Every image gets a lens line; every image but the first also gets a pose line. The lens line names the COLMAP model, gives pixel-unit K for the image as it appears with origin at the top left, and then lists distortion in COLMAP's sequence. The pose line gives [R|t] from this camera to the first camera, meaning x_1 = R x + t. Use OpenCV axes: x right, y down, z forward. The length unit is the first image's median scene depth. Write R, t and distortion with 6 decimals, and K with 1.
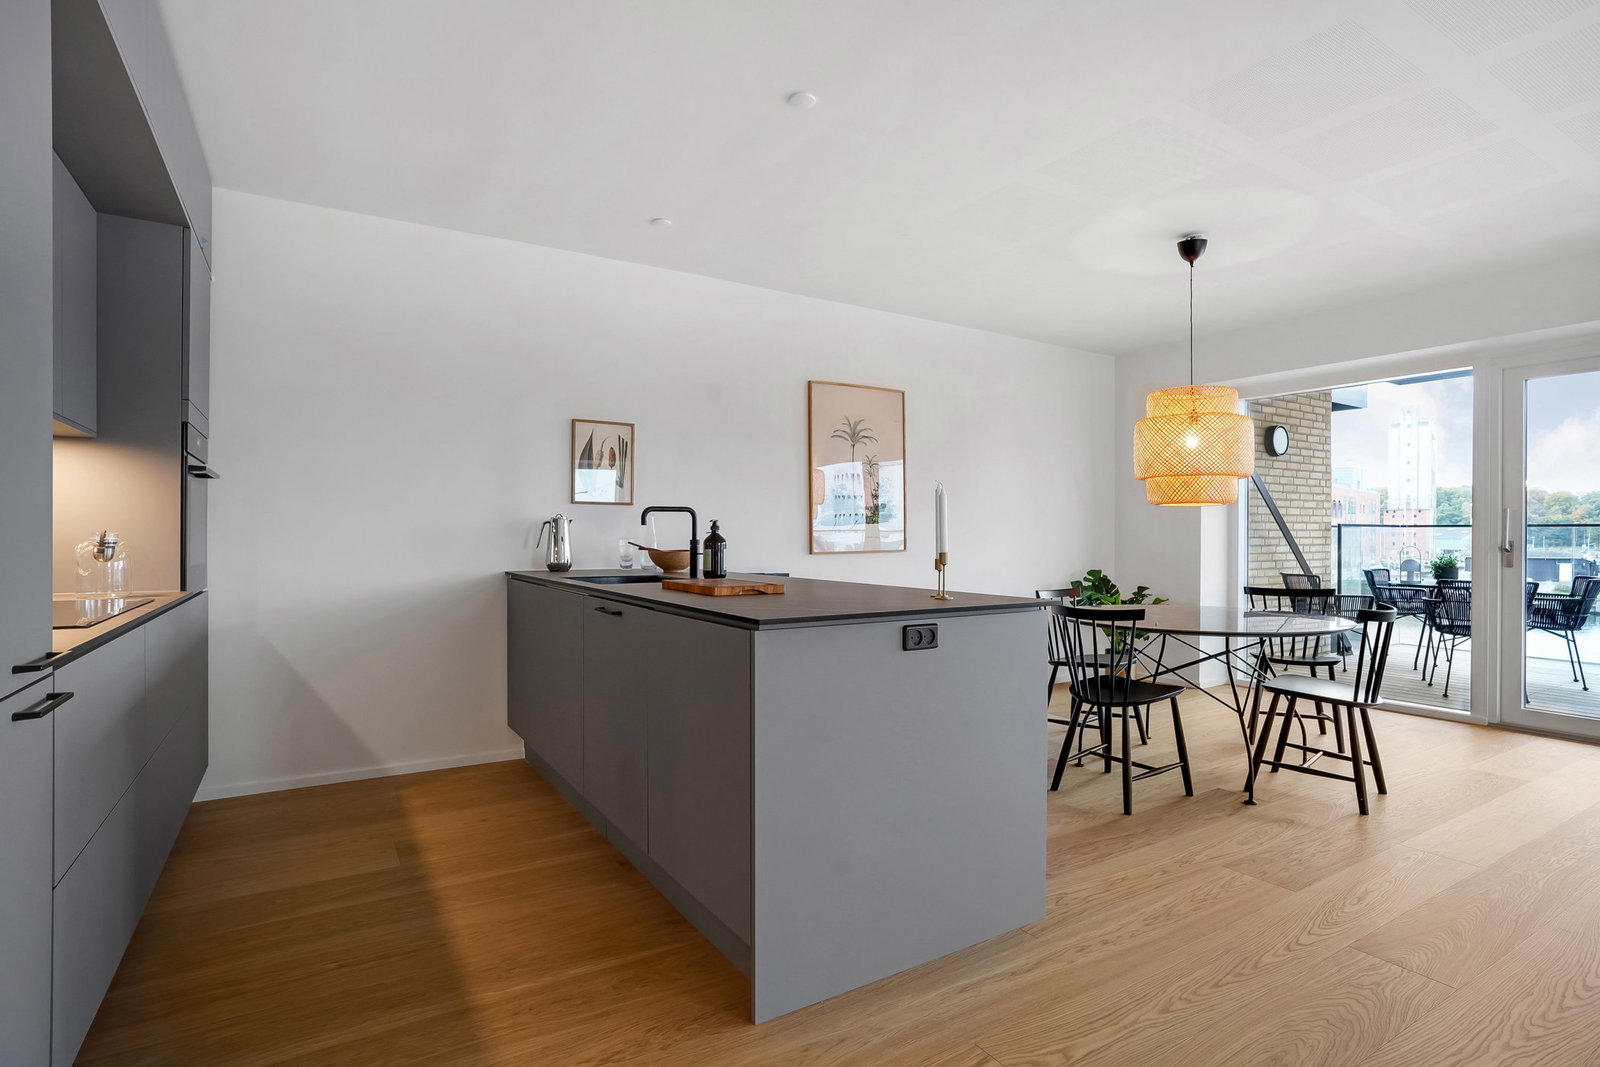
lens RADIAL K [[801.4, 0, 791.5], [0, 801.4, 538.3], [0, 0, 1]] dist [-0.062061, 0.033386]
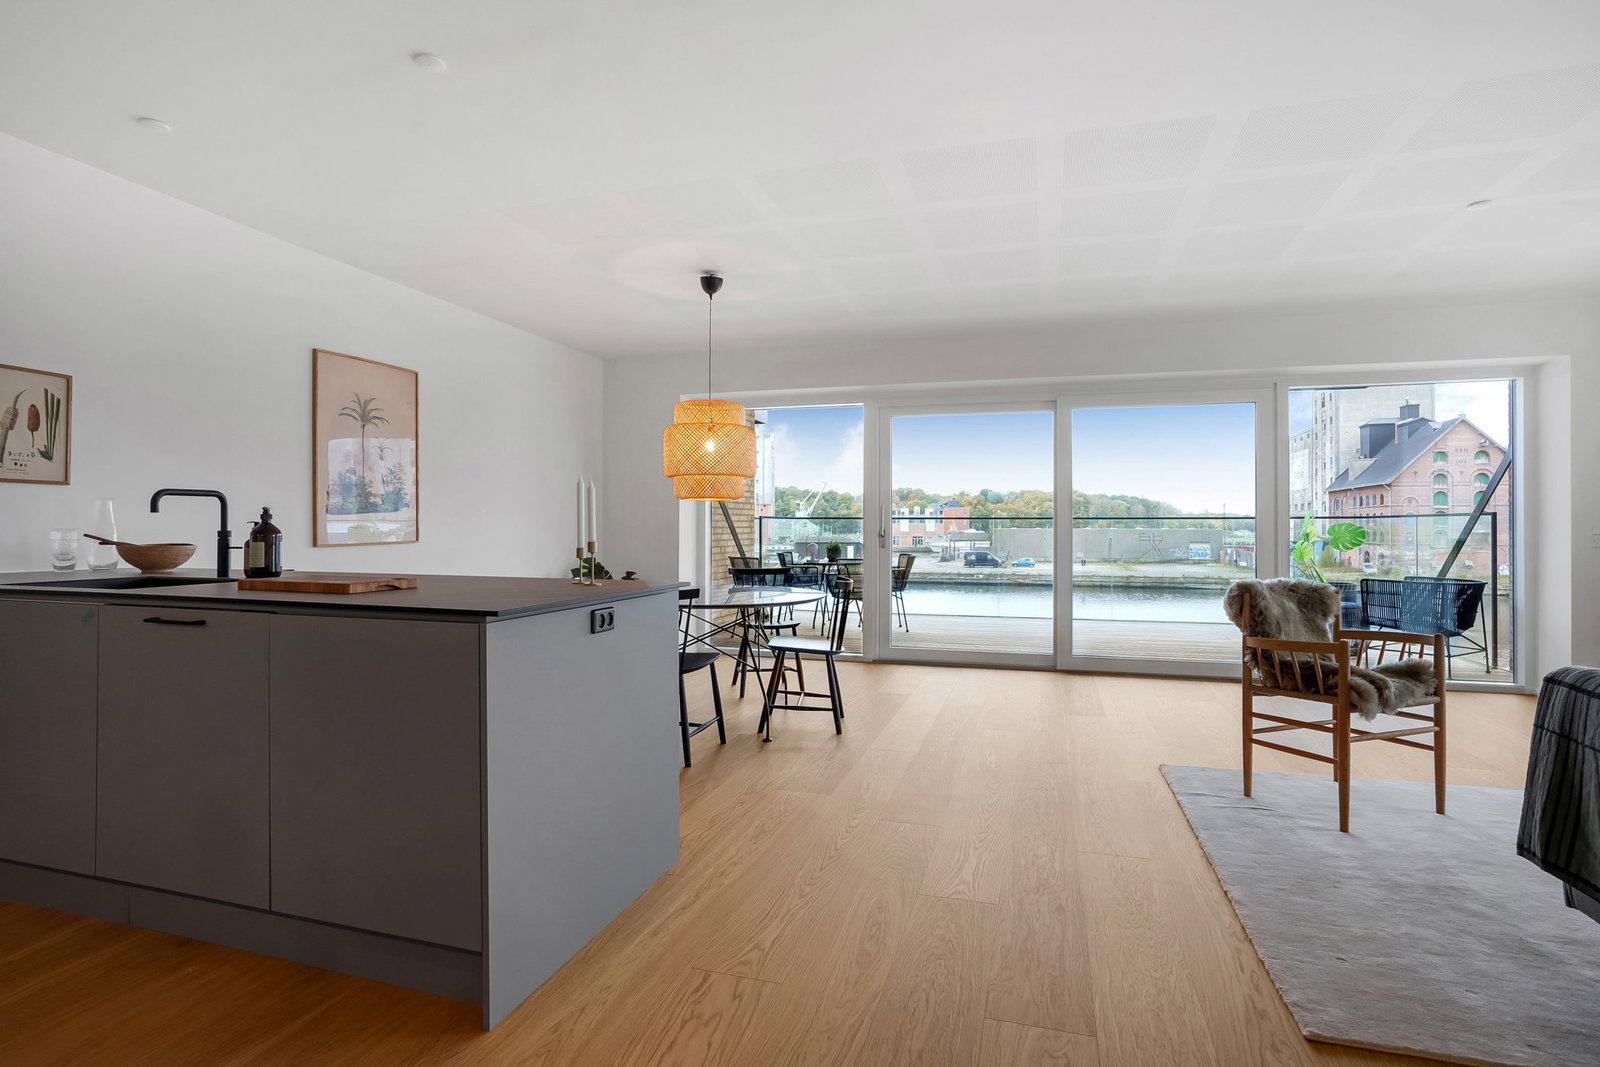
lens RADIAL K [[803.6, 0, 795.0], [0, 803.6, 520.3], [0, 0, 1]] dist [-0.061886, 0.033873]
pose [[0.754092, 0.004269, 0.656755, -0.186490], [0.002260, 0.999956, -0.009095, -0.000271], [-0.656765, 0.008343, 0.754049, 0.009269]]
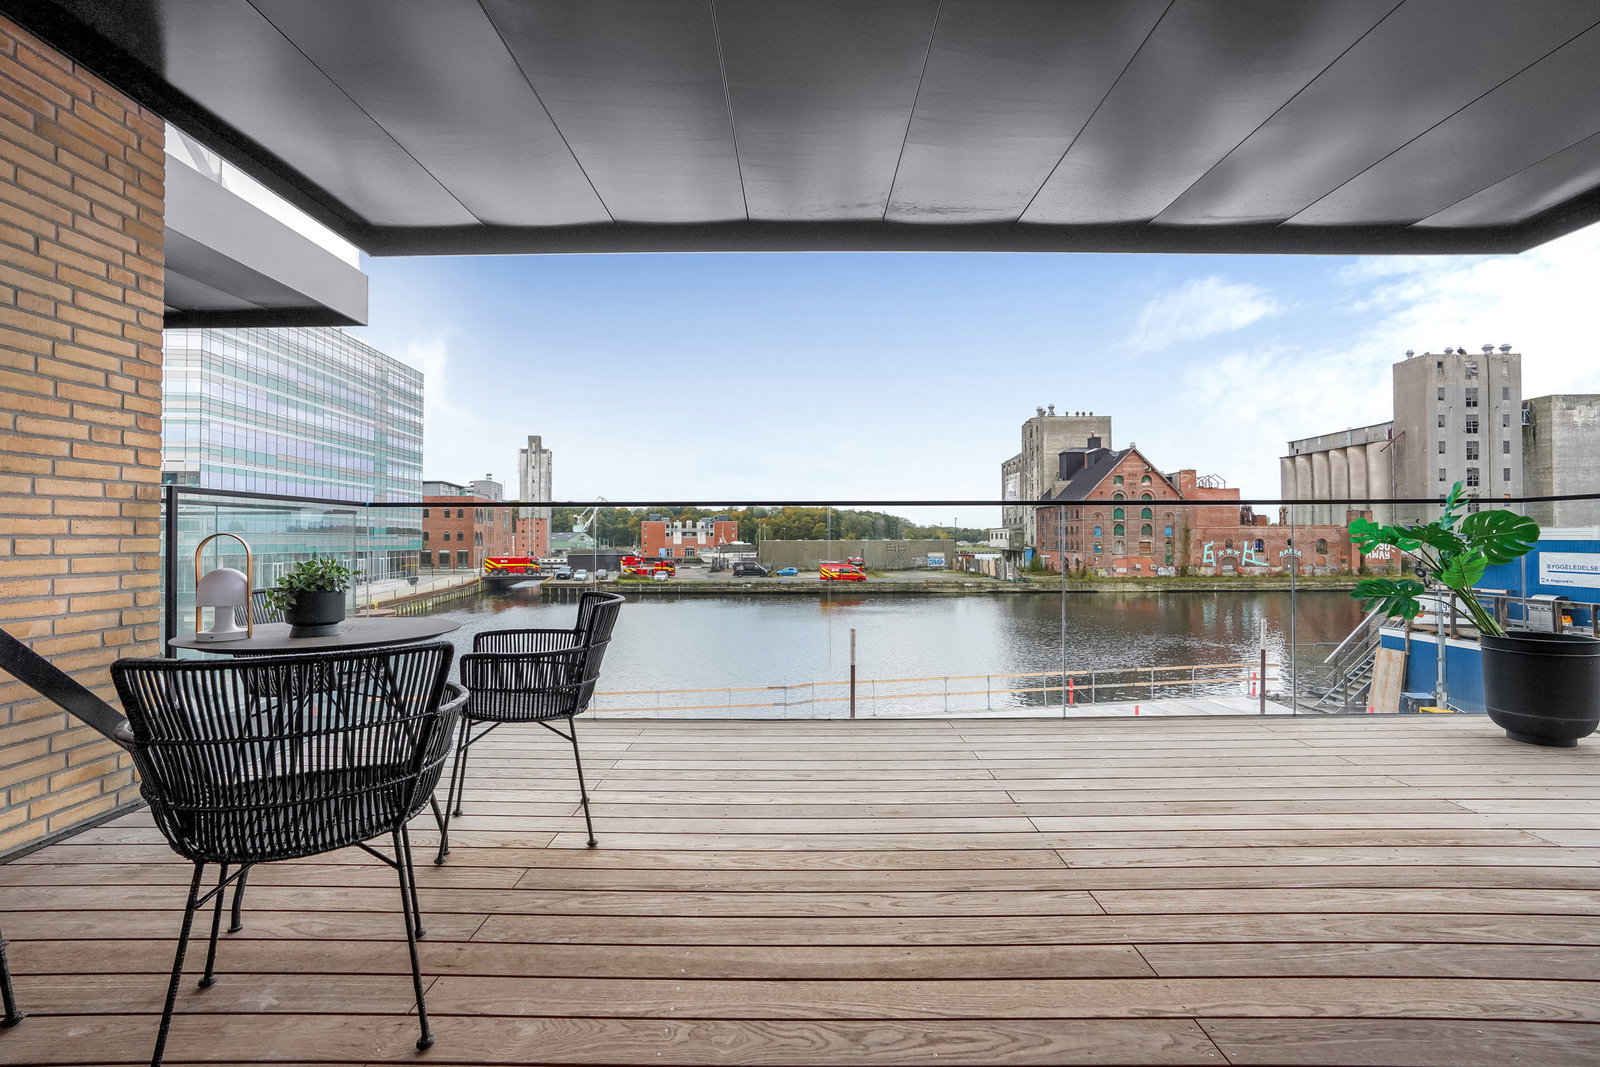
lens RADIAL K [[735.5, 0, 796.5], [0, 735.5, 529.6], [0, 0, 1]] dist [-0.067687, 0.029405]
pose [[0.530237, 0.007232, 0.847819, 1.089451], [0.007433, 0.999886, -0.013178, 0.023748], [-0.847817, 0.013290, 0.530122, 1.012631]]
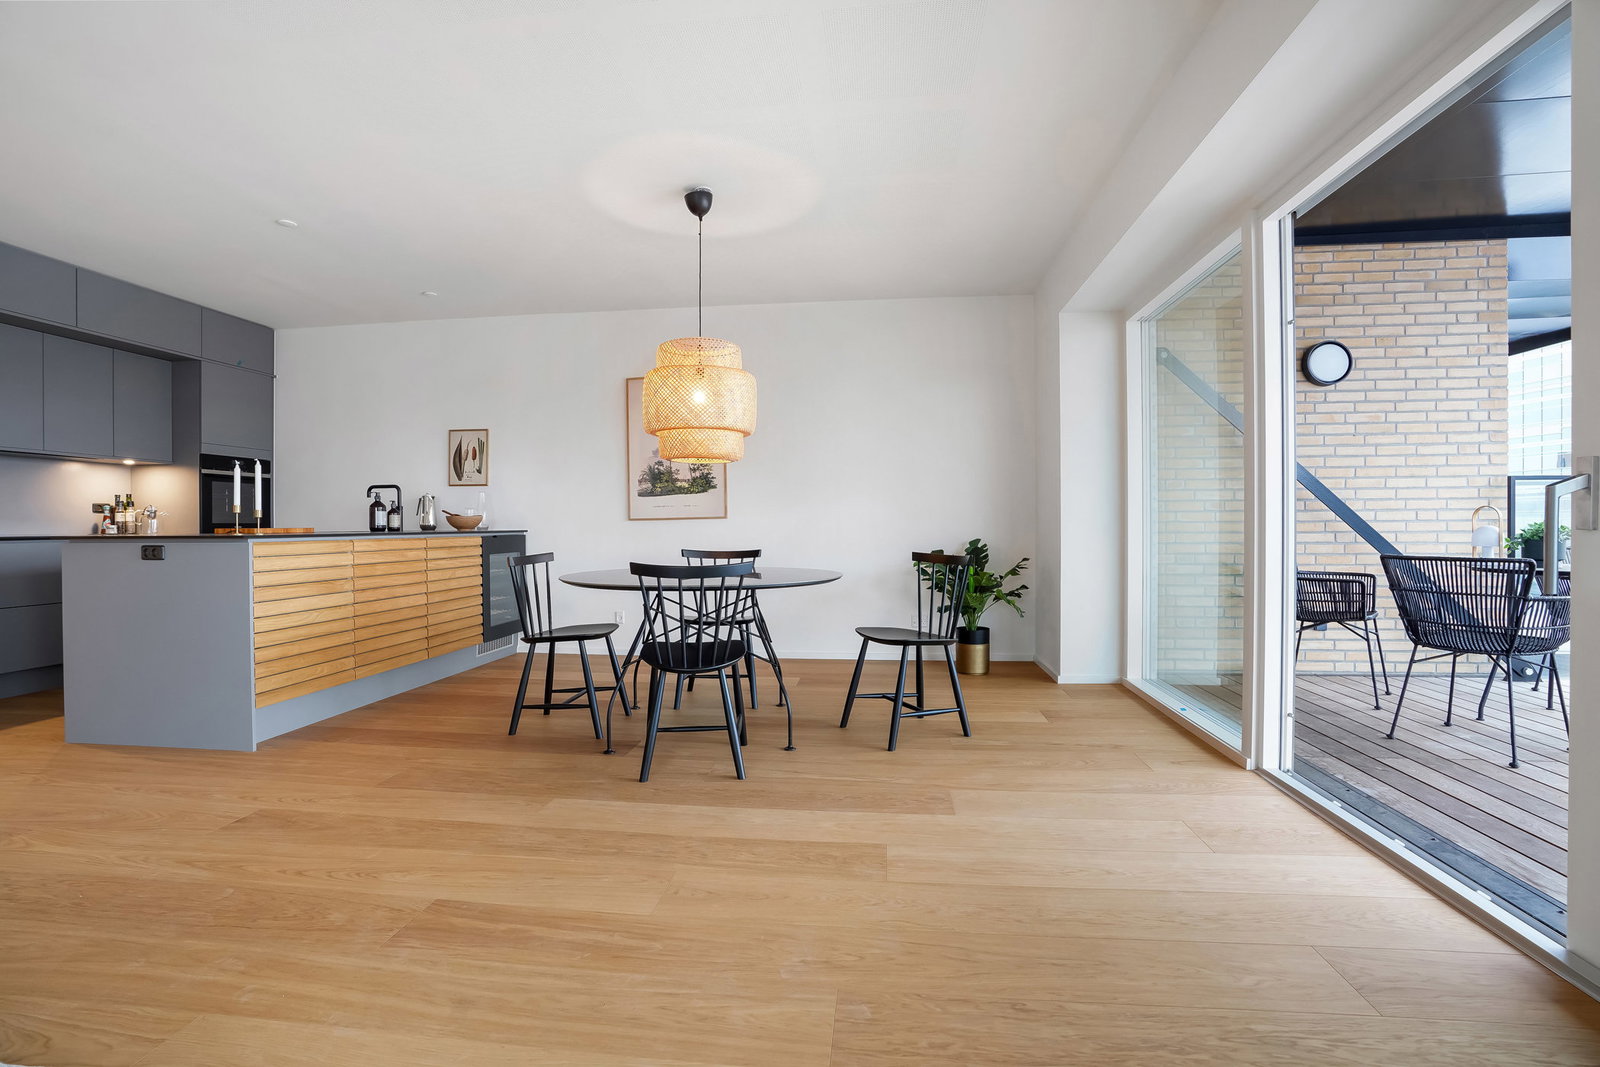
lens RADIAL K [[735.5, 0, 796.5], [0, 735.5, 529.6], [0, 0, 1]] dist [-0.067687, 0.029405]
pose [[0.788523, -0.003171, -0.614997, 1.163023], [0.004833, 0.999988, 0.001040, 0.043113], [0.614986, -0.003792, 0.788529, 0.353706]]
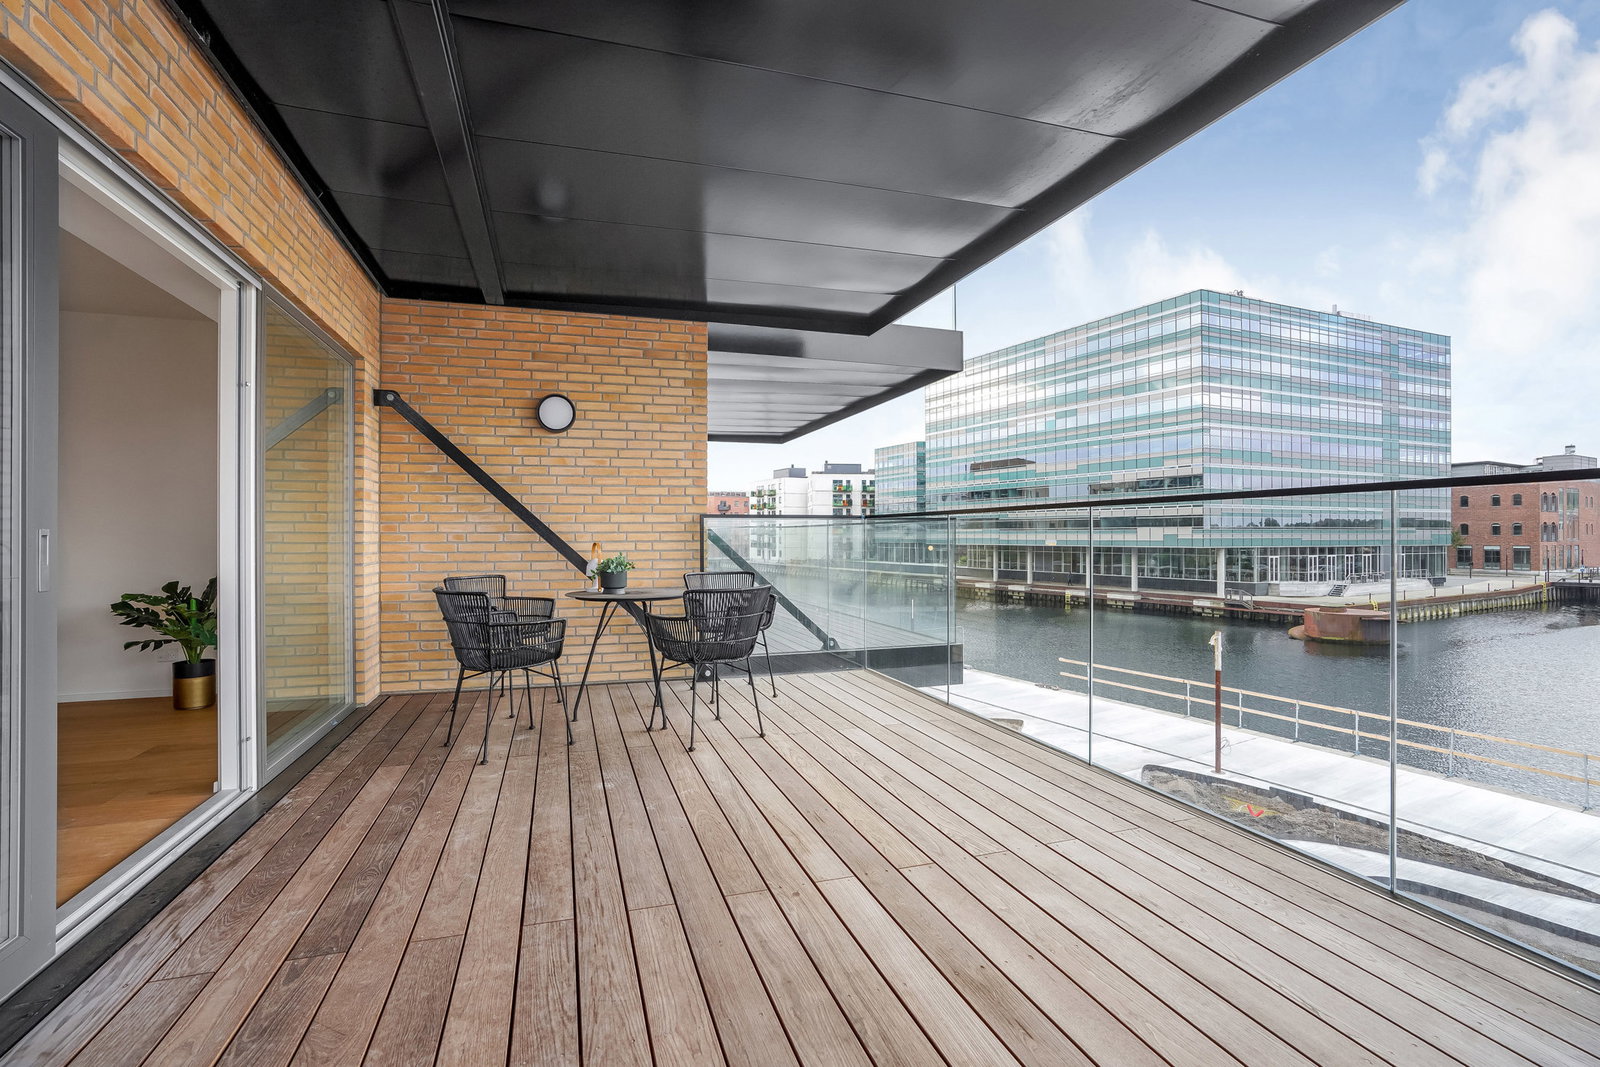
lens RADIAL K [[735.5, 0, 796.5], [0, 735.5, 529.6], [0, 0, 1]] dist [-0.067687, 0.029405]
pose [[0.971564, -0.007473, -0.236660, 1.895876], [0.004551, 0.999907, -0.012890, 0.012903], [0.236734, 0.011447, 0.971507, 0.597780]]
